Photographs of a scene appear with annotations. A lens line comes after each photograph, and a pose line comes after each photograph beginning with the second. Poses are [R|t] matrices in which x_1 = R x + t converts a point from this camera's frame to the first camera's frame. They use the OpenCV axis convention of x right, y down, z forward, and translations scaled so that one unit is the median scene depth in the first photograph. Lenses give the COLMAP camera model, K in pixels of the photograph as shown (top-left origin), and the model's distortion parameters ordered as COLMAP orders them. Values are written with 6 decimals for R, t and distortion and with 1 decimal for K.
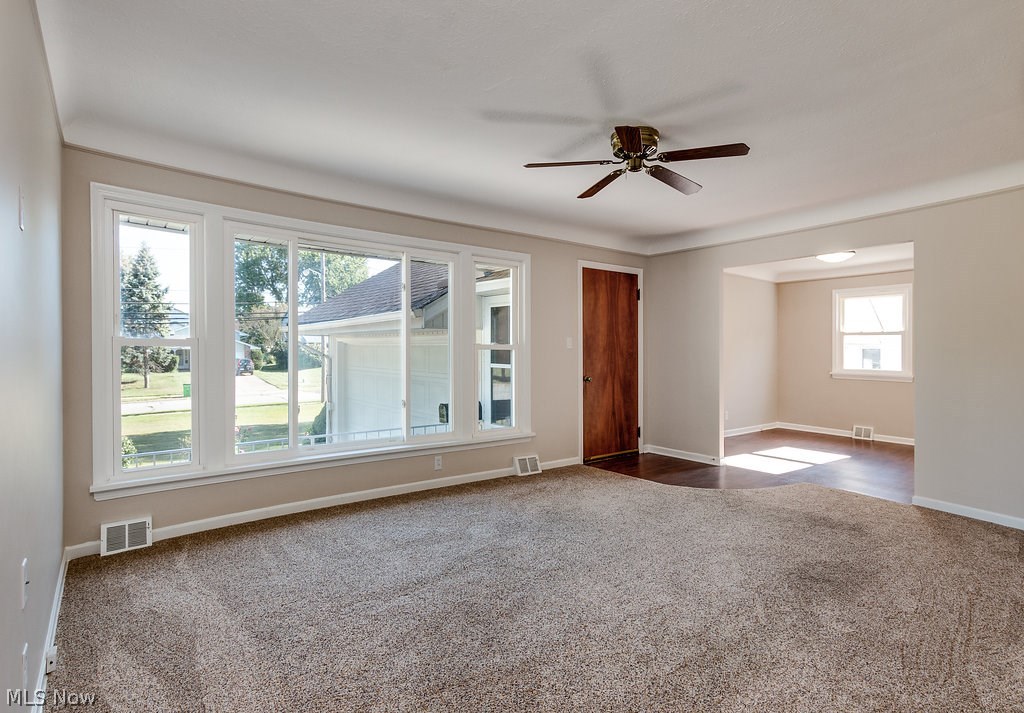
lens RADIAL K [[497.3, 0, 516.7], [0, 497.3, 357.4], [0, 0, 1]] dist [0.006989, 0.001222]
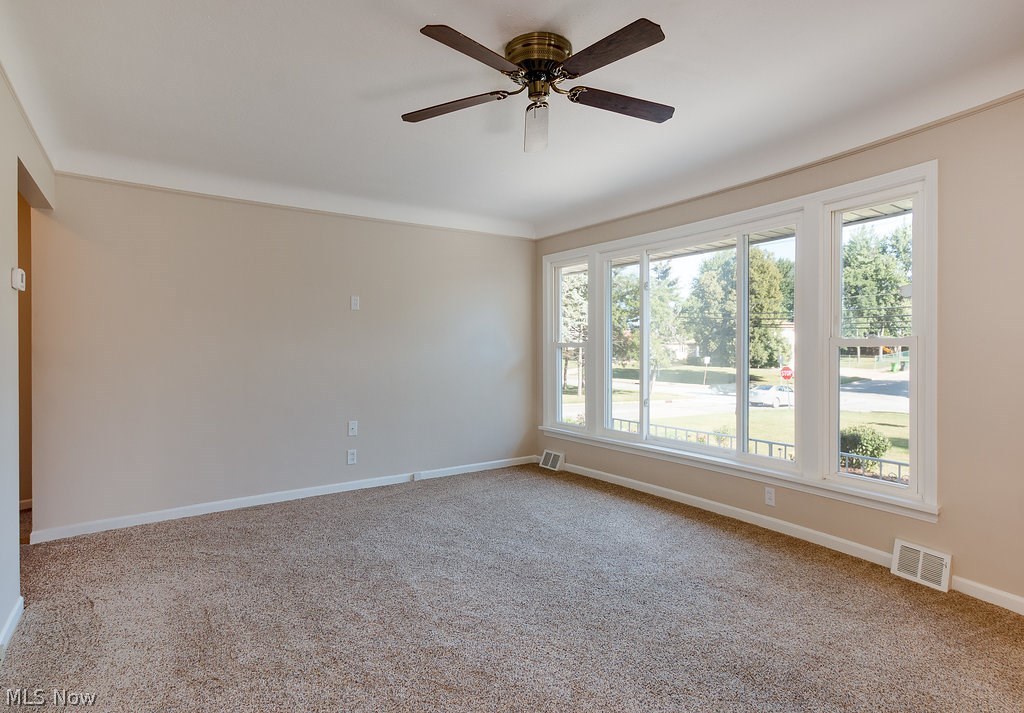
lens RADIAL K [[497.3, 0, 514.3], [0, 497.3, 351.5], [0, 0, 1]] dist [0.006989, 0.001222]
pose [[-0.037853, 0.002004, -0.999281, 0.571094], [-0.003849, 0.999990, 0.002151, -0.008937], [0.999276, 0.003927, -0.037845, 0.592522]]
